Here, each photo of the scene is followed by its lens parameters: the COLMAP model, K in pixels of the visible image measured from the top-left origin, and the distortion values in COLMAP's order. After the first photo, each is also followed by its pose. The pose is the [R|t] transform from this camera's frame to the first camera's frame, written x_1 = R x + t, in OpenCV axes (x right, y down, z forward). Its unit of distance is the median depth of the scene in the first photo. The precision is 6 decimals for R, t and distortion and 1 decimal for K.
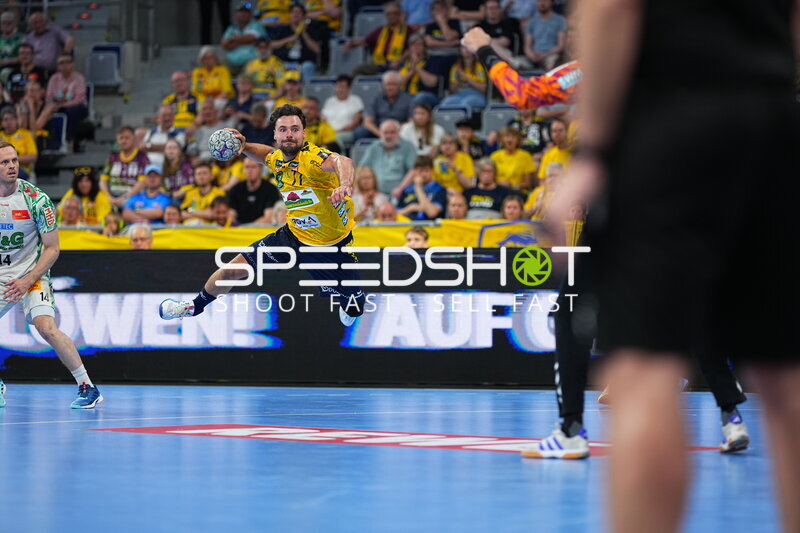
lens RADIAL K [[3063.1, 0, 403.8], [0, 3063.1, 259.6], [0, 0, 1]] dist [0.060326, 0.000000]
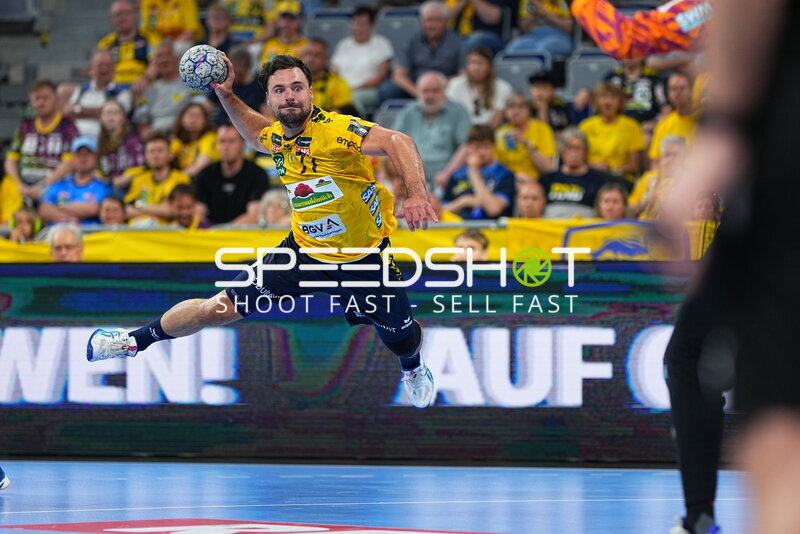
lens RADIAL K [[3063.1, 0, 394.0], [0, 3063.1, 274.3], [0, 0, 1]] dist [0.060326, 0.000000]
pose [[0.999753, 0.000652, 0.022229, -0.028118], [-0.001097, 0.999799, 0.020023, -0.014301], [-0.022211, -0.020043, 0.999552, 0.317643]]
